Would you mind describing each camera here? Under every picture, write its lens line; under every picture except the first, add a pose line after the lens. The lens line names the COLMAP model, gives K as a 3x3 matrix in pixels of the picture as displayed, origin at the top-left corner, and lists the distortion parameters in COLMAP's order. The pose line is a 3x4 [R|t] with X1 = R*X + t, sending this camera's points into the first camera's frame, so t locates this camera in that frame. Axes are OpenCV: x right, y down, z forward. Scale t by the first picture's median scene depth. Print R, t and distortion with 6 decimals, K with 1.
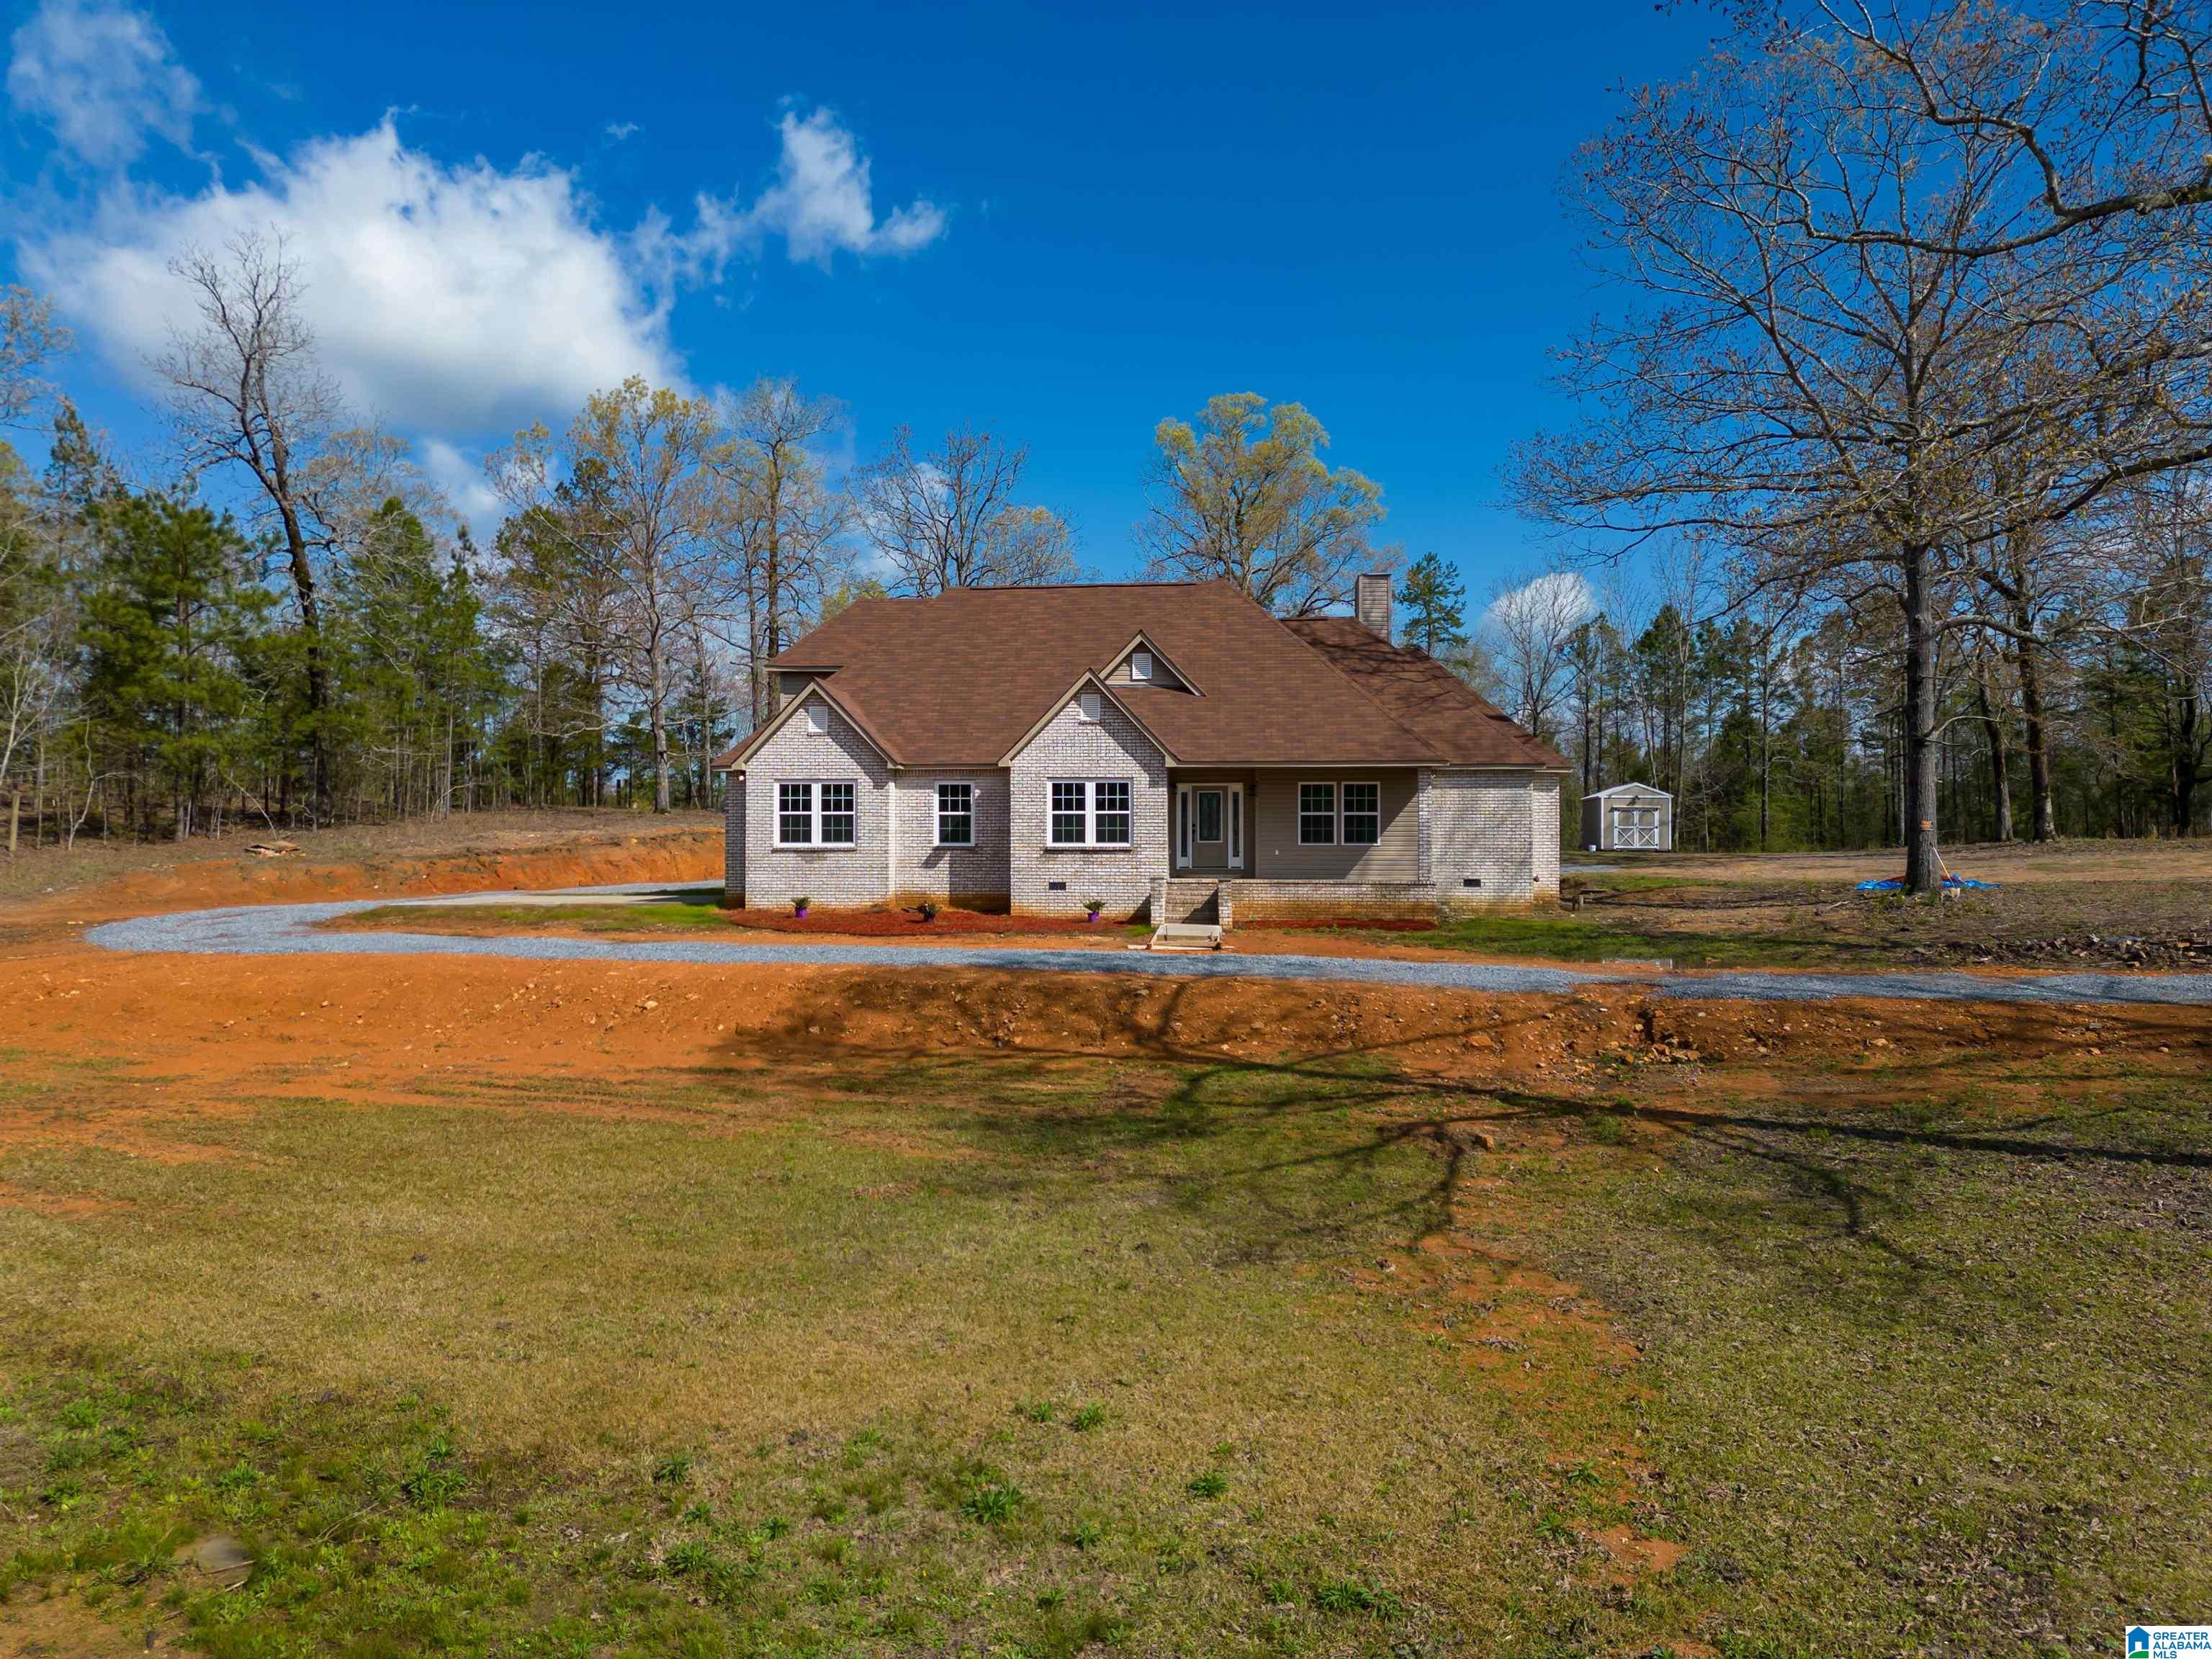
lens RADIAL K [[1565.8, 0, 1106.0], [0, 1565.8, 829.5], [0, 0, 1]] dist [0.062280, -0.062681]
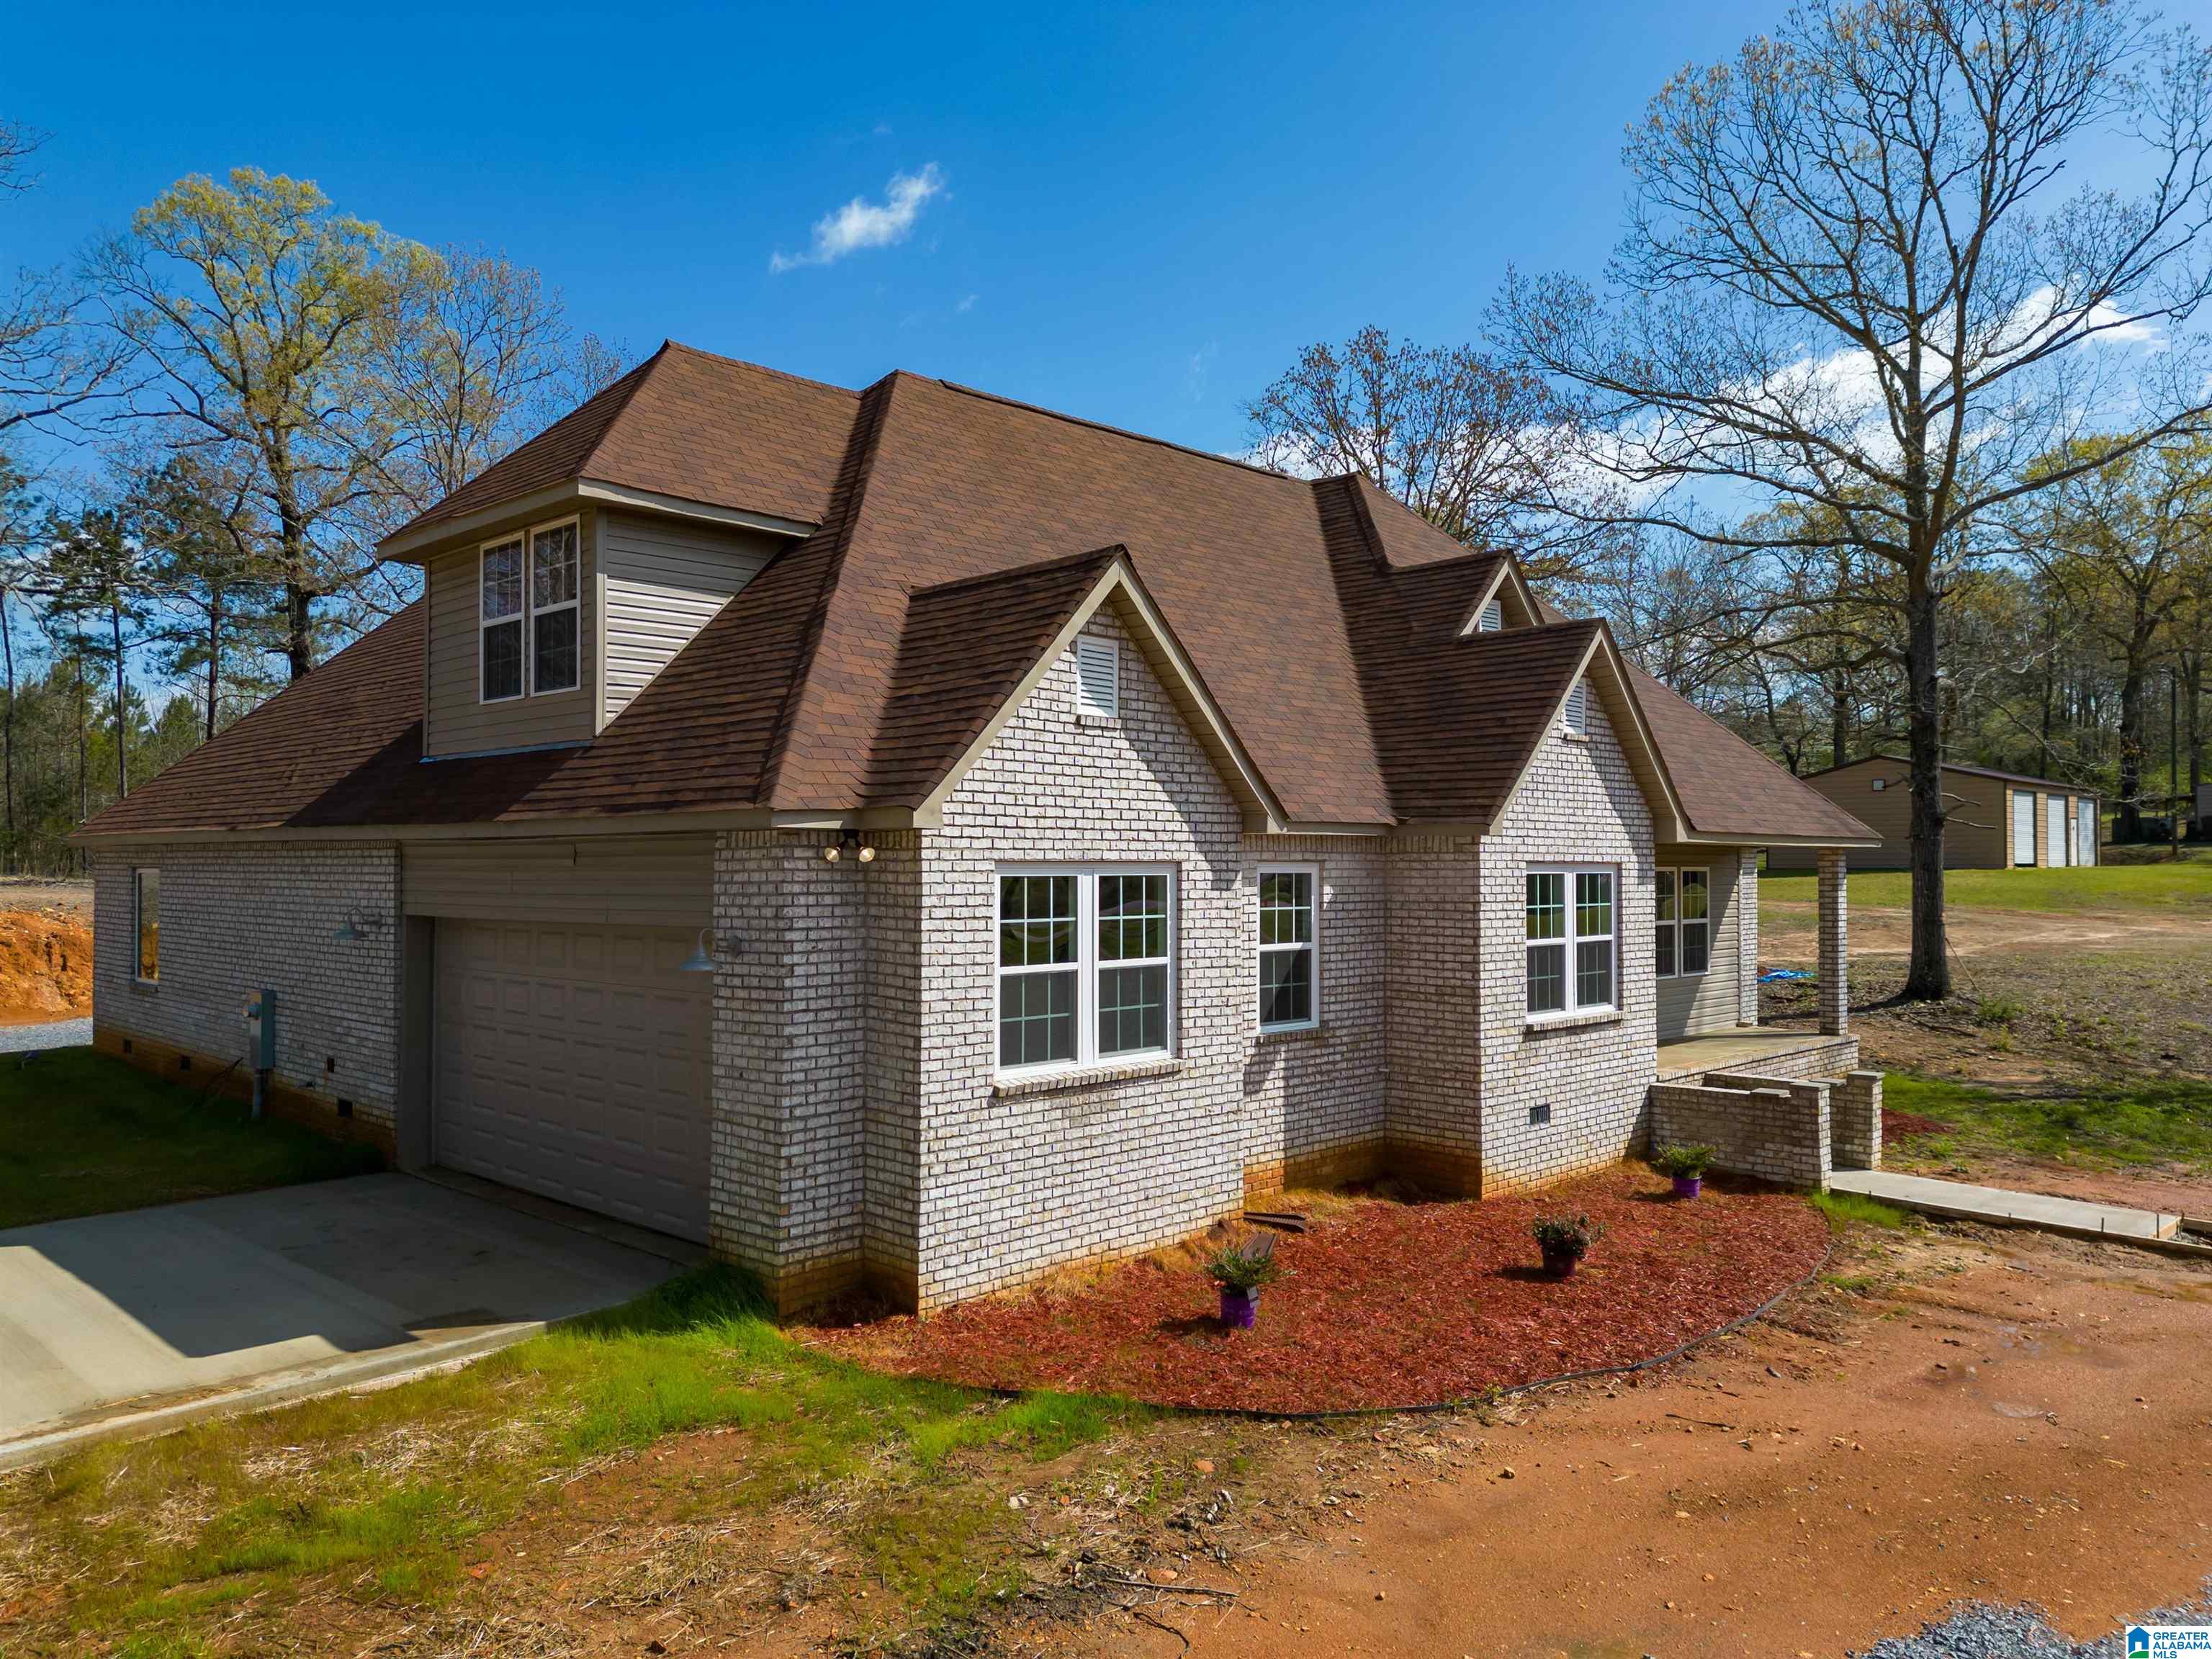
lens RADIAL K [[1565.8, 0, 1106.0], [0, 1565.8, 829.5], [0, 0, 1]] dist [0.062280, -0.062681]
pose [[0.641935, 0.016279, 0.766586, -0.430765], [-0.012411, 0.999864, -0.010840, -0.035144], [-0.766658, -0.002556, 0.642050, 0.793270]]
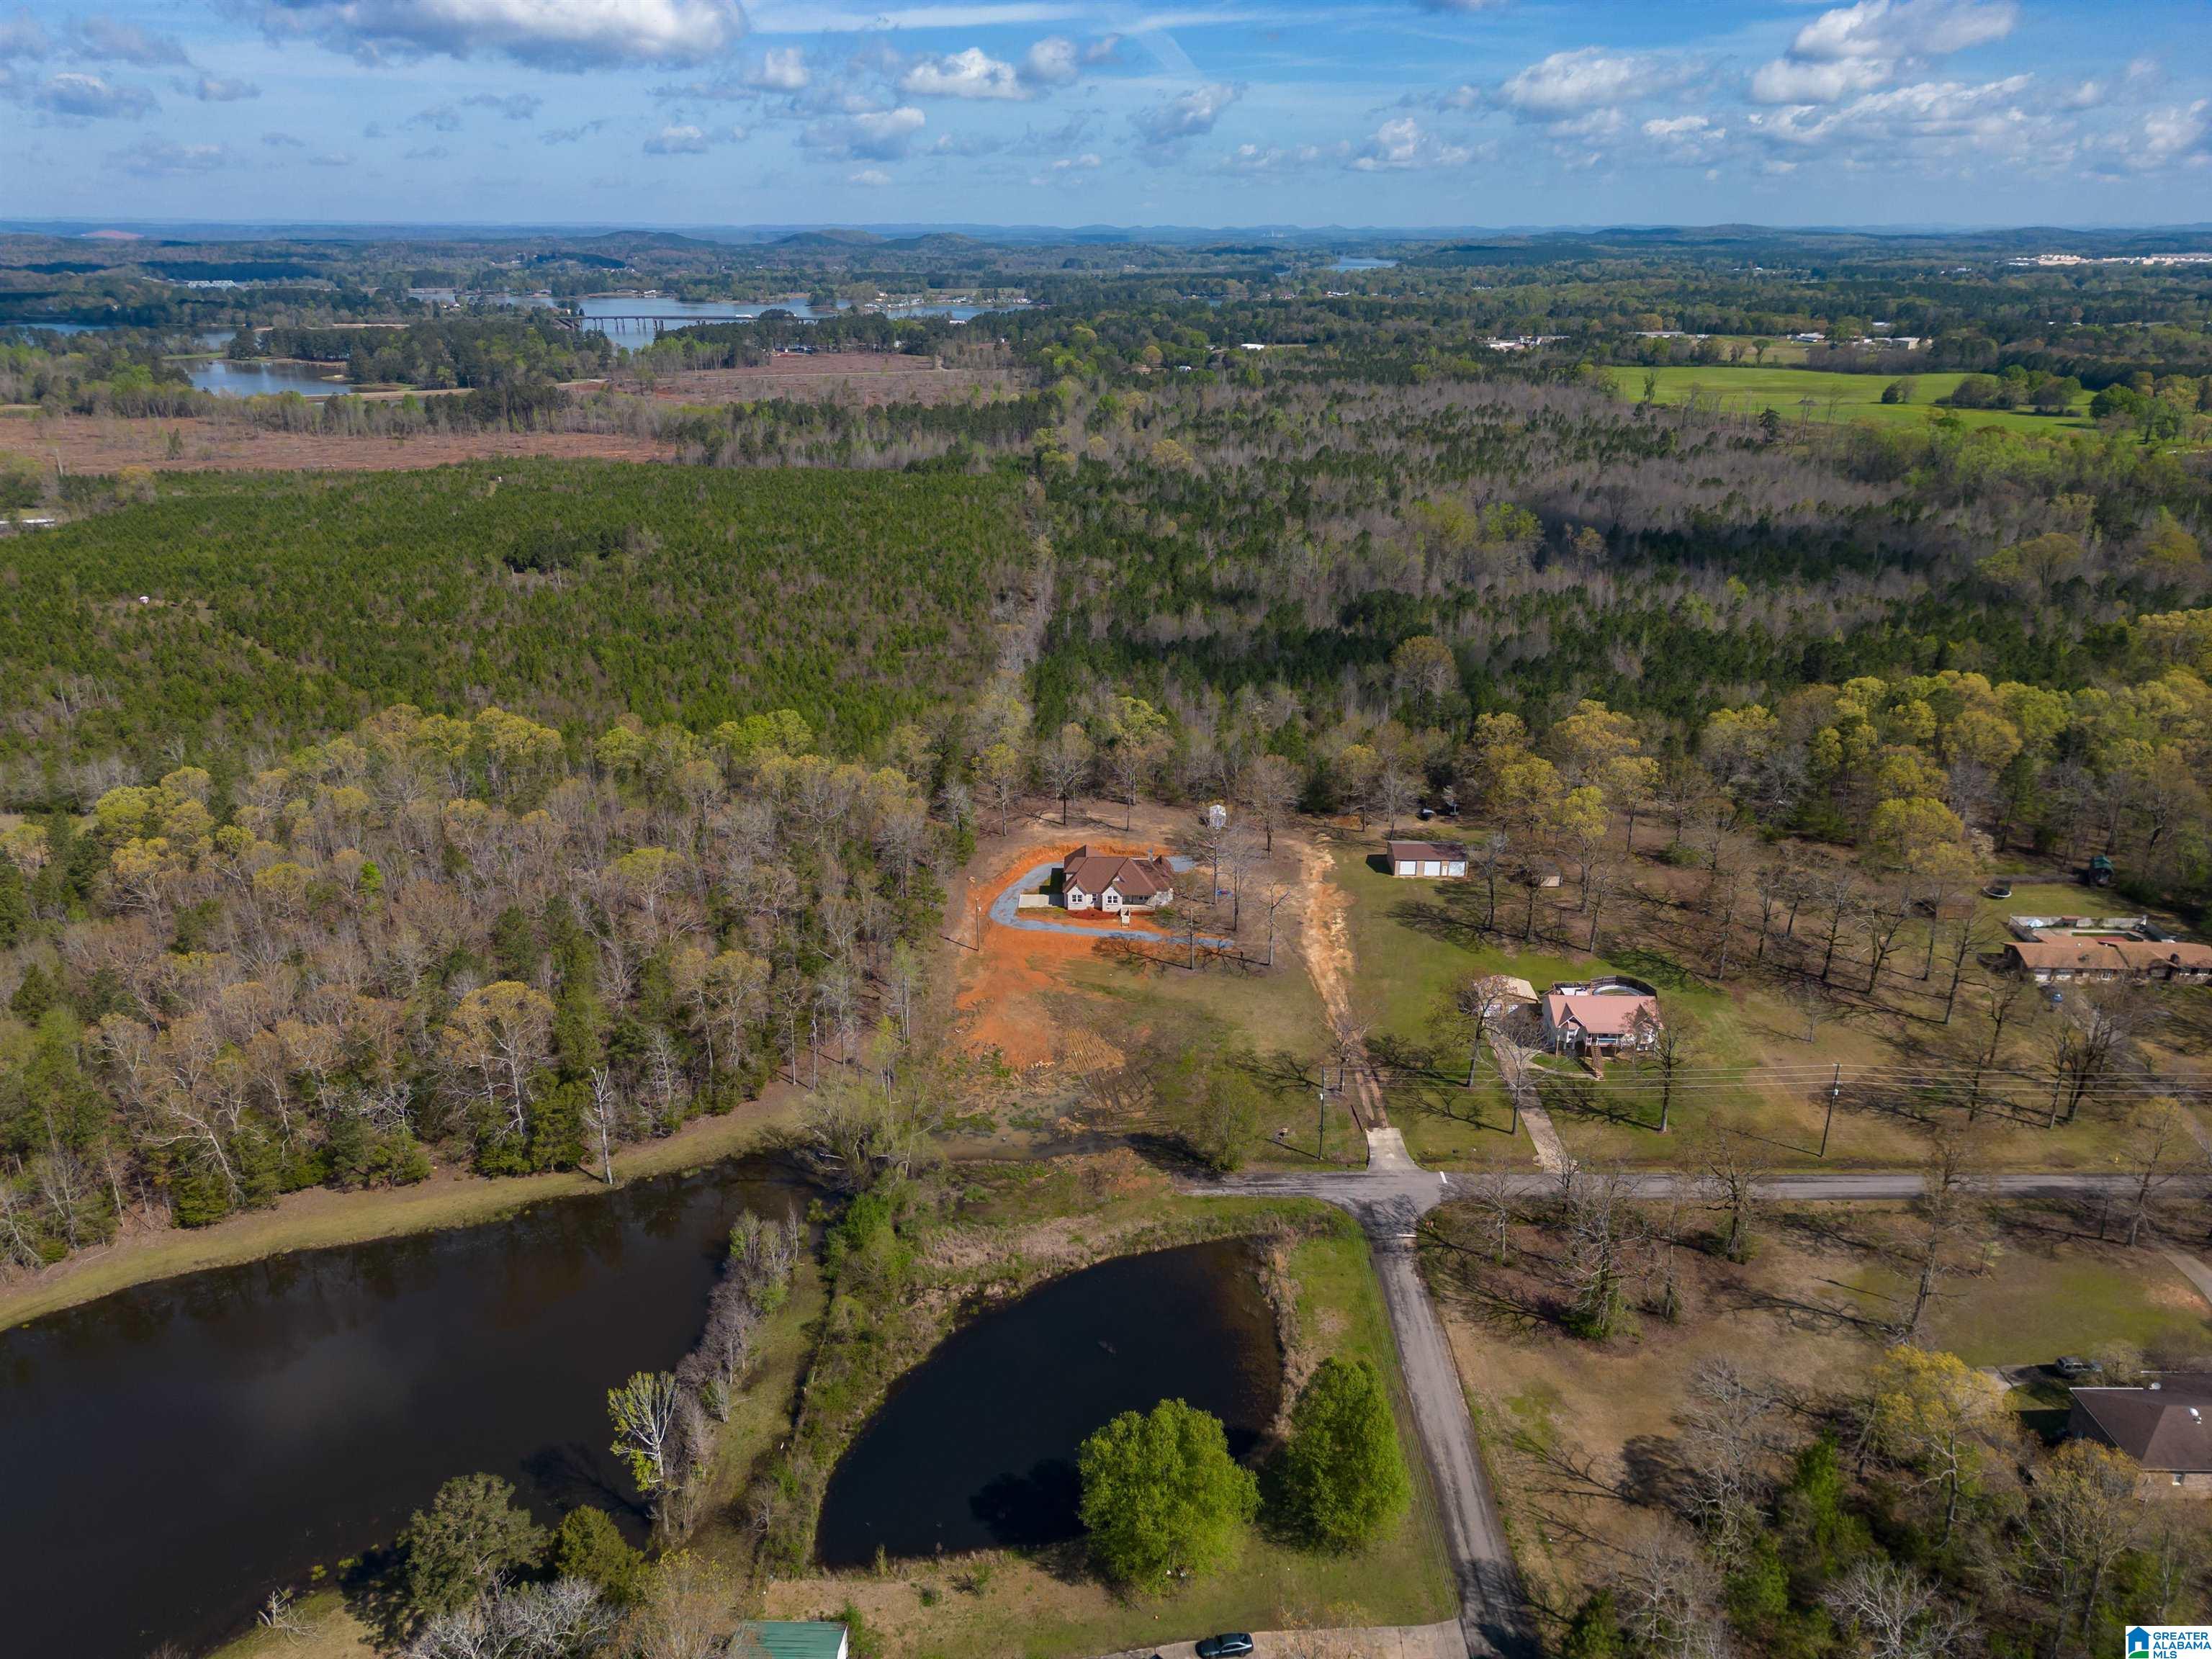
lens RADIAL K [[1565.8, 0, 1106.0], [0, 1565.8, 829.5], [0, 0, 1]] dist [0.062280, -0.062681]
pose [[0.995388, -0.029656, 0.091233, -0.742212], [-0.005712, 0.931009, 0.364951, -3.181637], [-0.095762, -0.363788, 0.926546, -6.119372]]
